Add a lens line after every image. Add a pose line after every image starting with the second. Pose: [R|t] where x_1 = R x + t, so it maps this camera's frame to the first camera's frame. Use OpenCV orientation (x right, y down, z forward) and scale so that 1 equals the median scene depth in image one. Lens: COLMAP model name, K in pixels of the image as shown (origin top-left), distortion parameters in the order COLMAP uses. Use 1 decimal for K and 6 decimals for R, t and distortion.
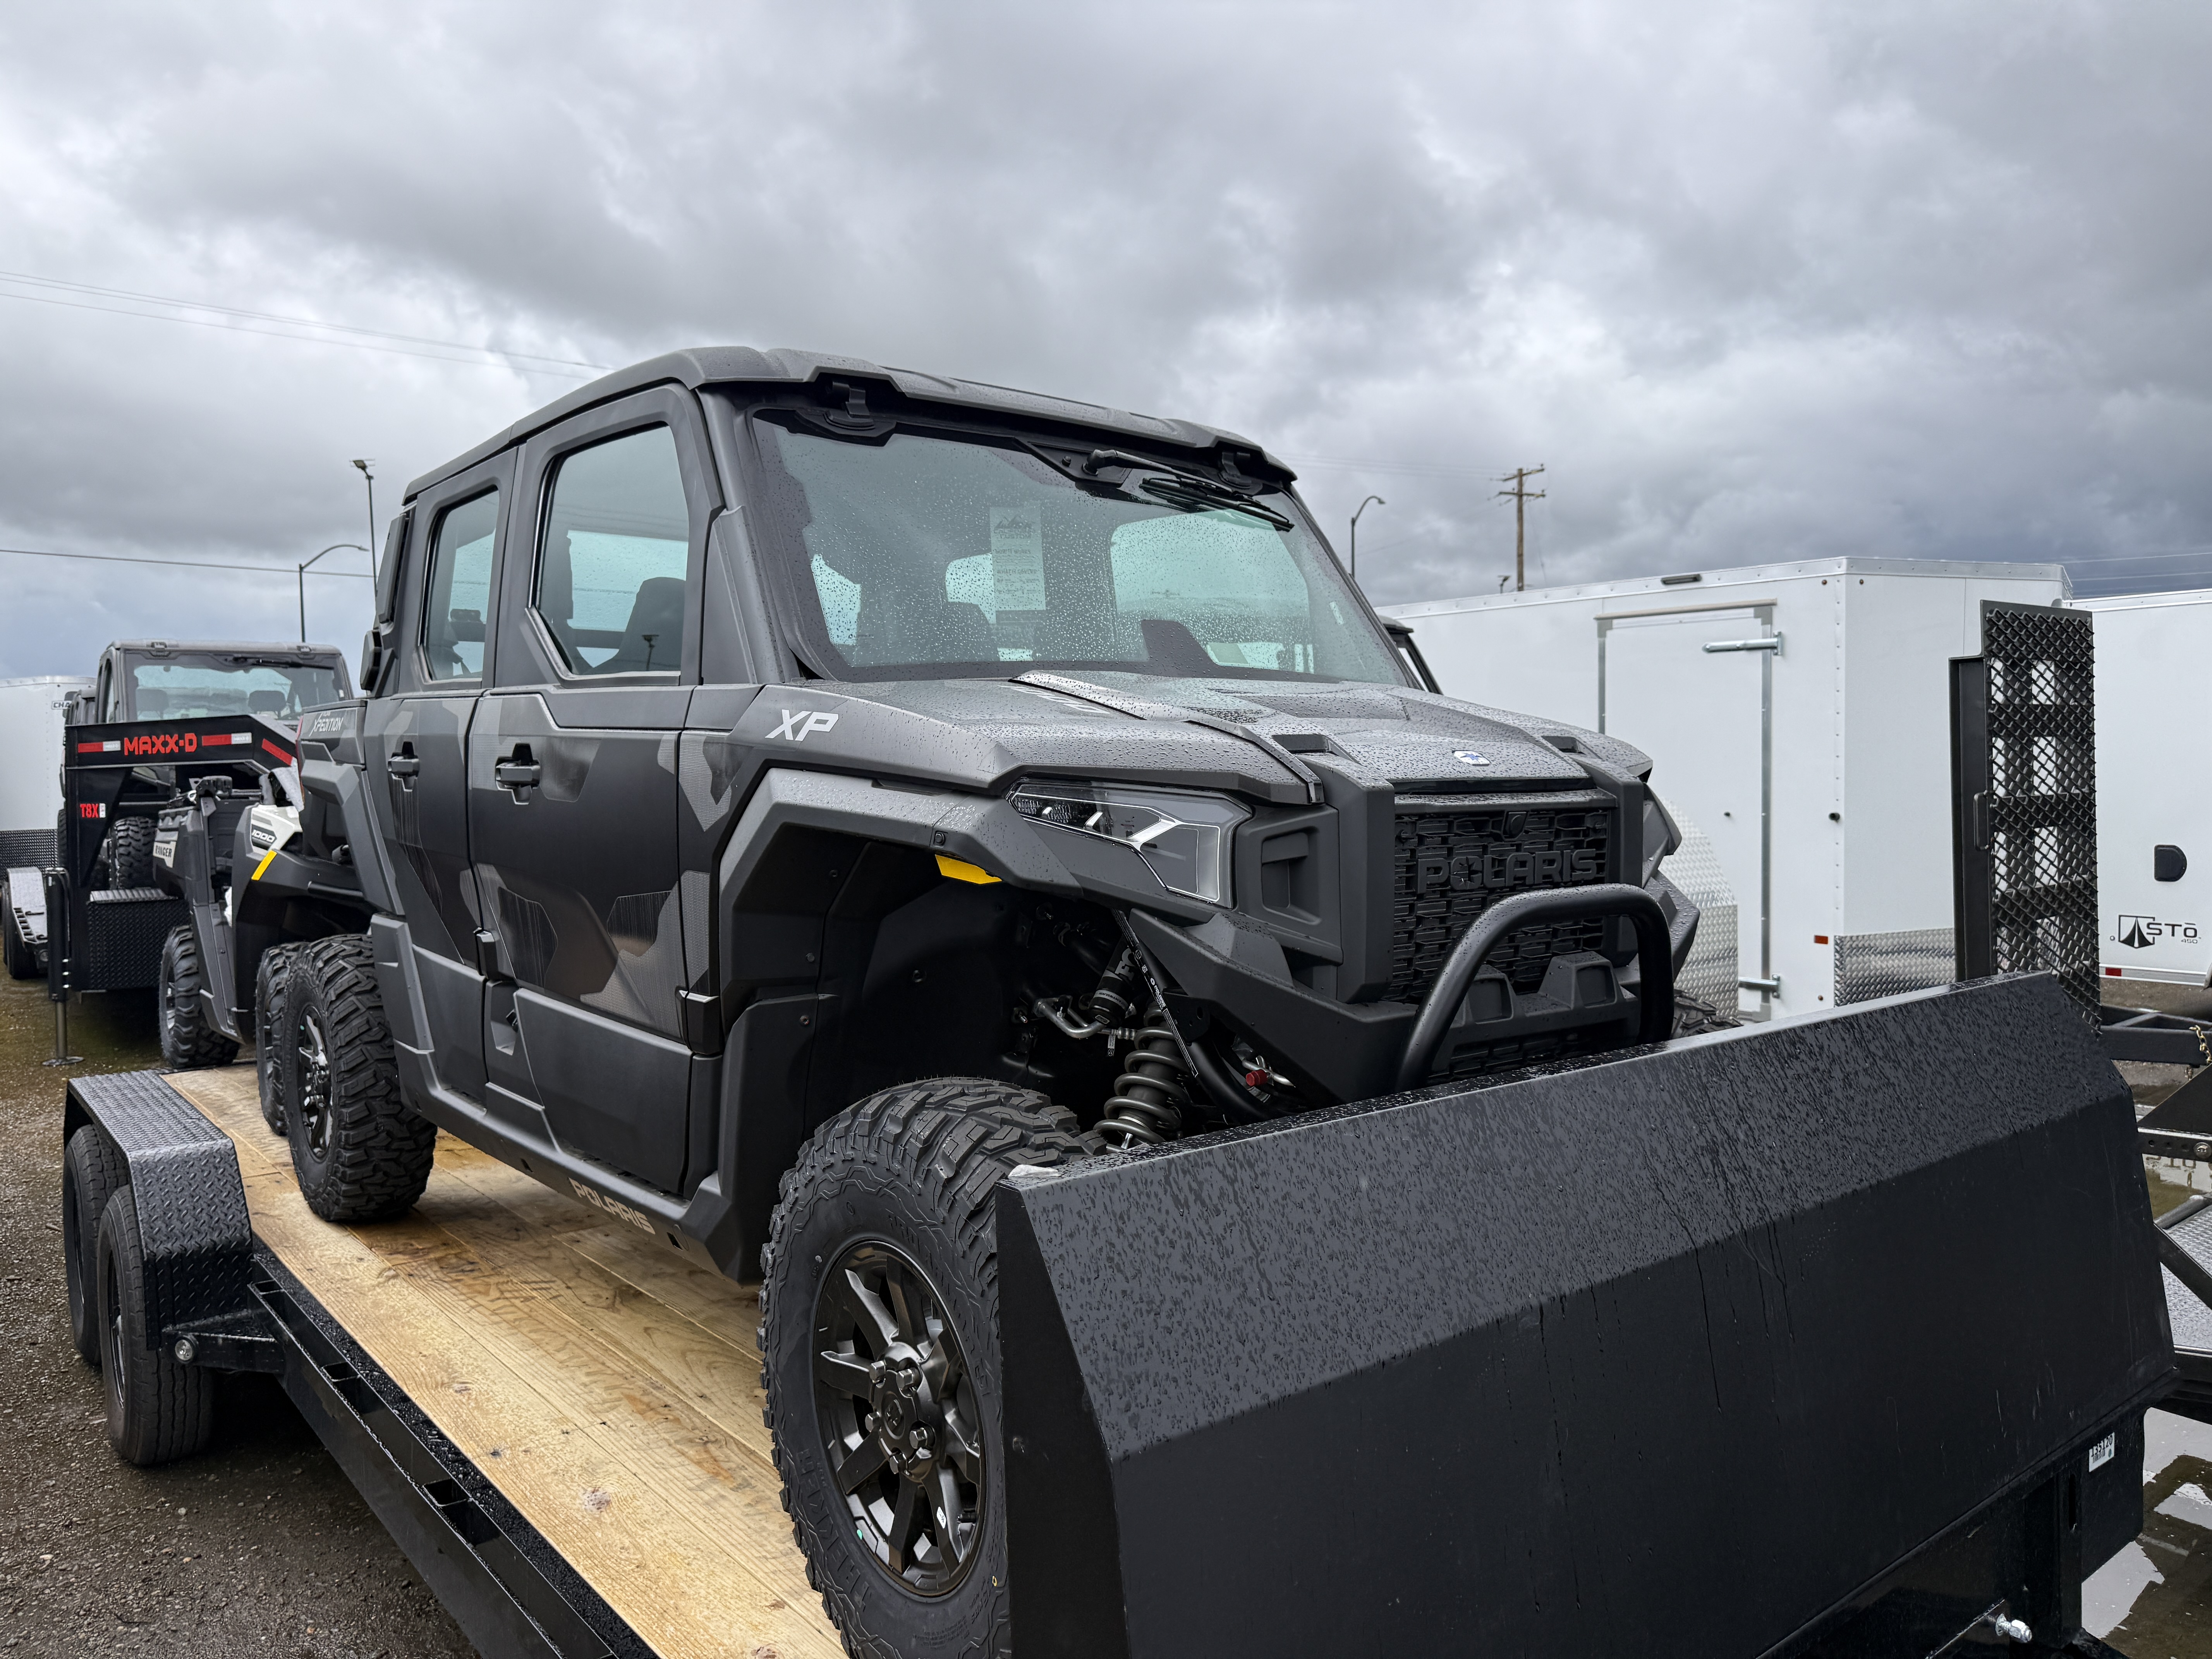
lens RADIAL K [[1536.3, 0, 1113.7], [0, 1536.3, 833.3], [0, 0, 1]] dist [0.049790, 0.002315]
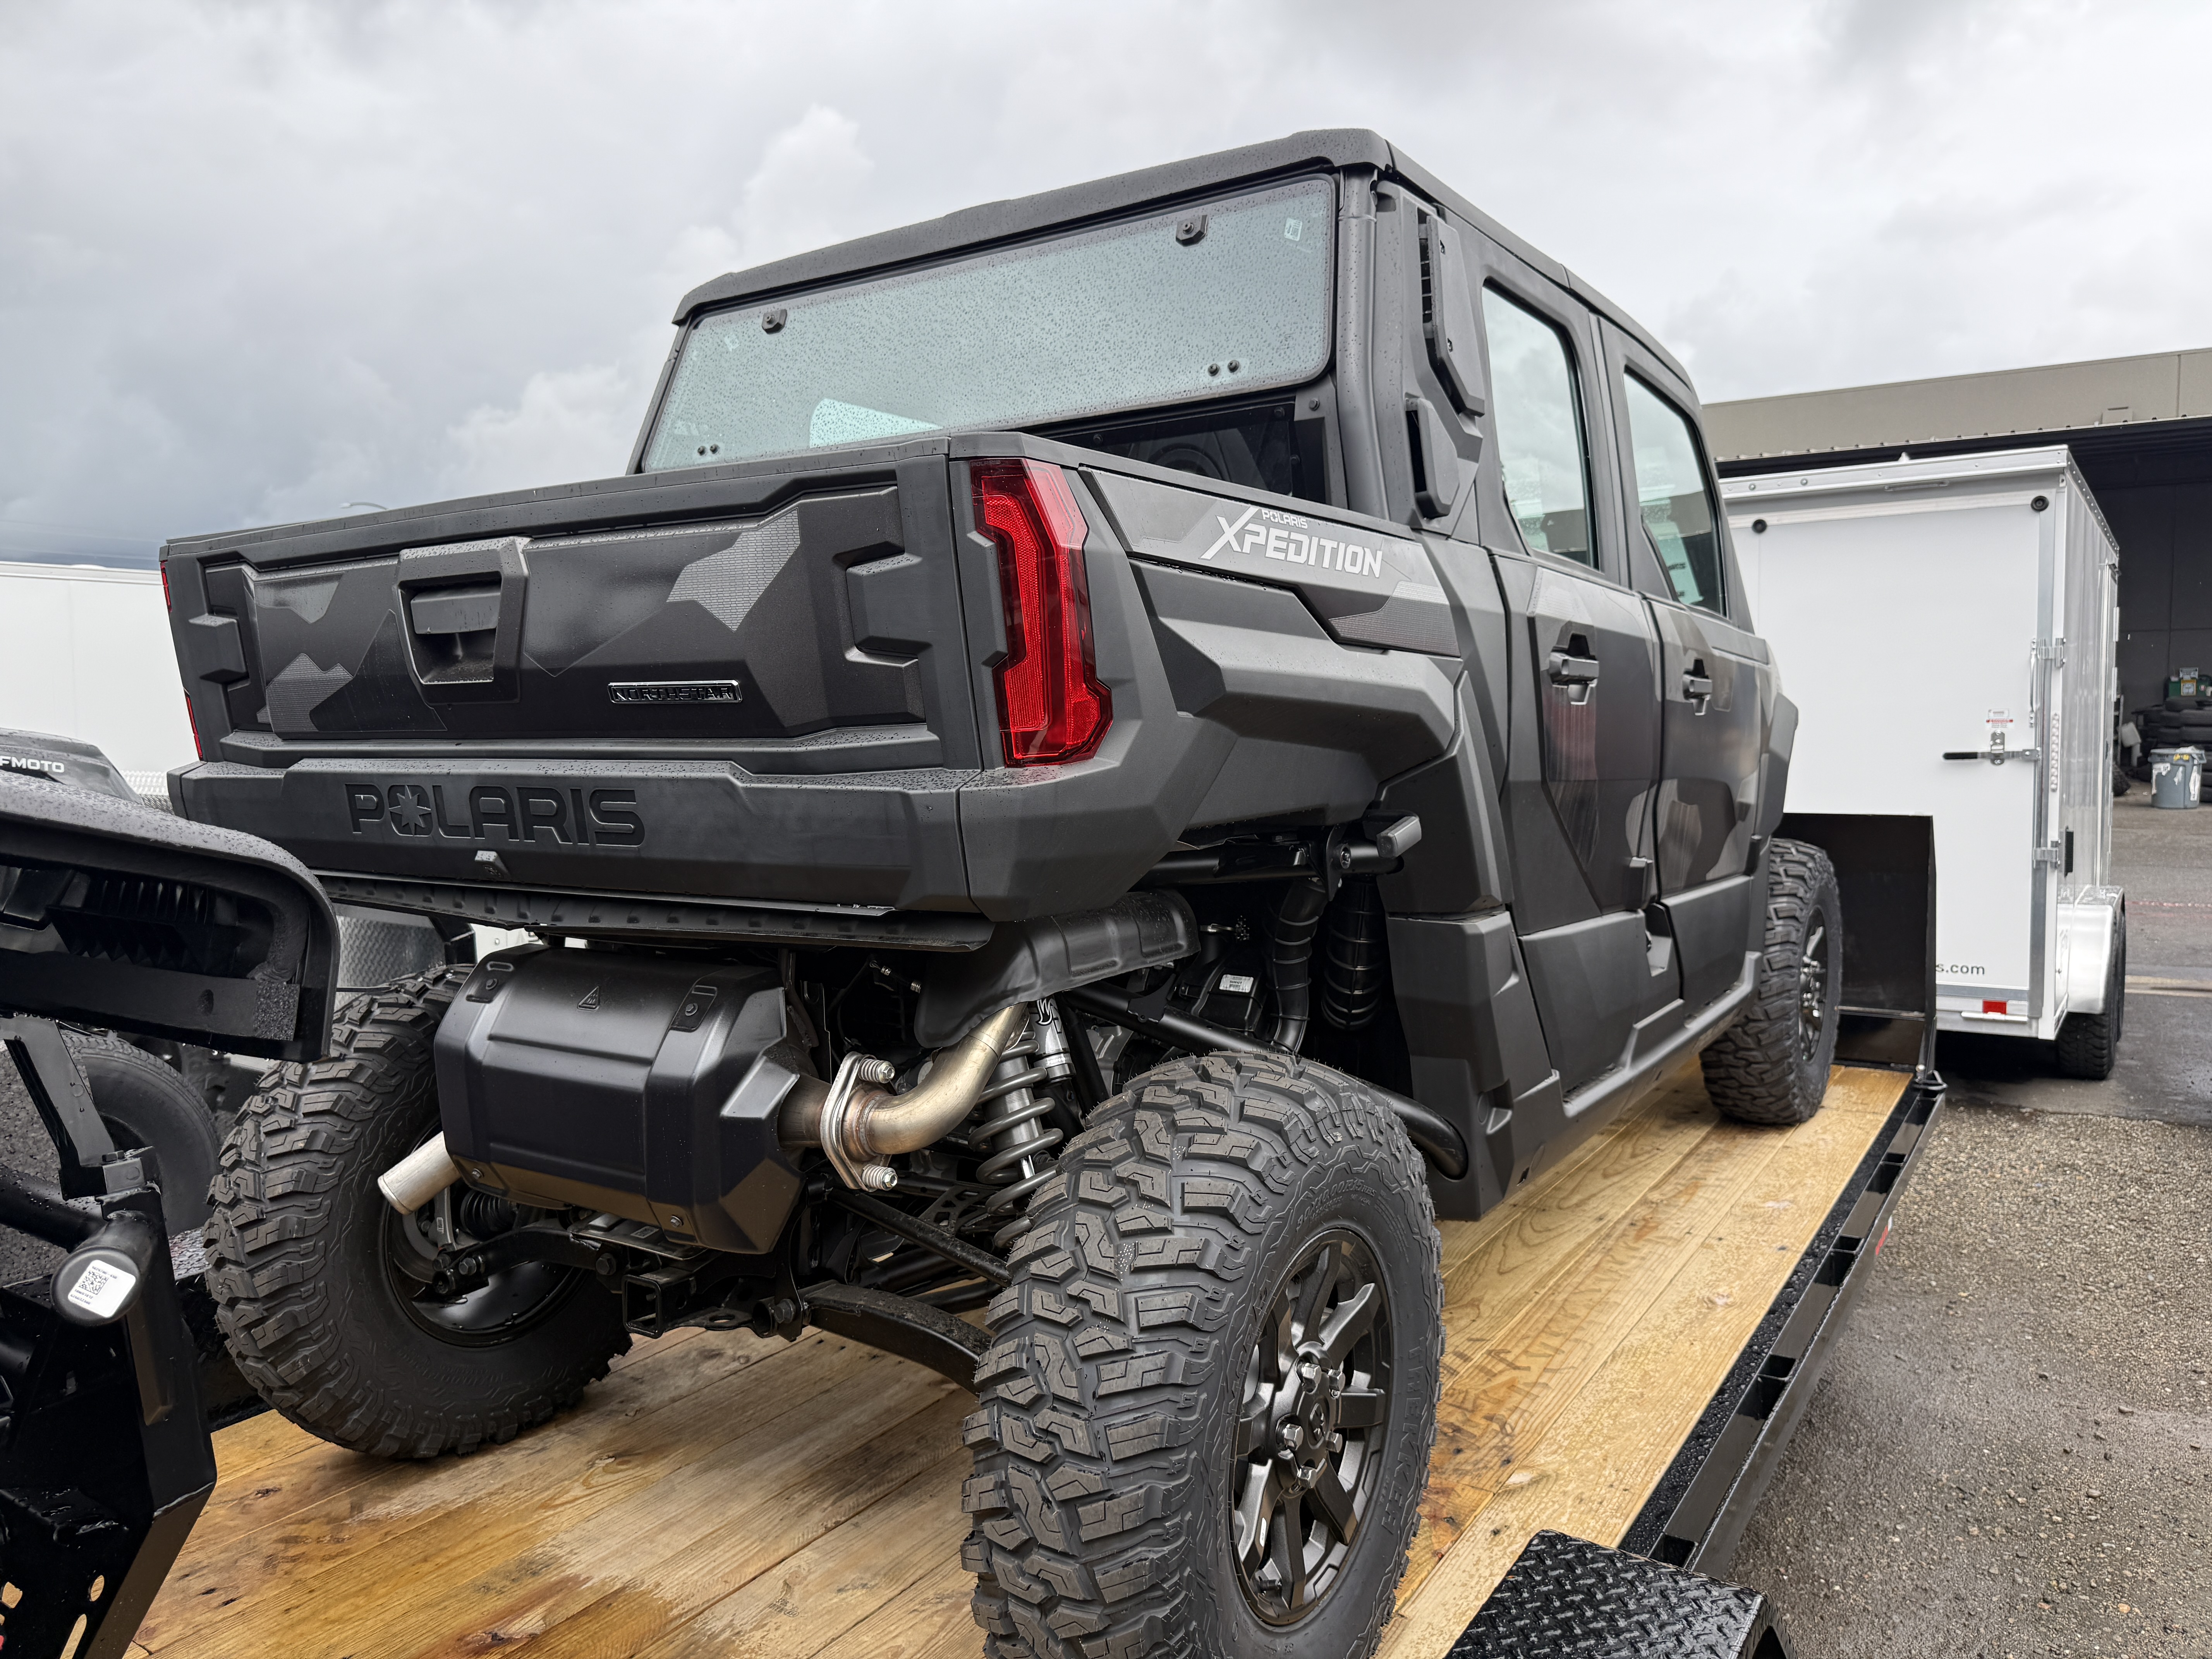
lens RADIAL K [[1536.3, 0, 1121.6], [0, 1536.3, 824.4], [0, 0, 1]] dist [0.049790, 0.002315]
pose [[-0.294031, -0.056698, 0.954113, -1.262577], [0.050123, 0.995951, 0.074631, -0.042690], [-0.954481, 0.069767, -0.289998, 1.663761]]
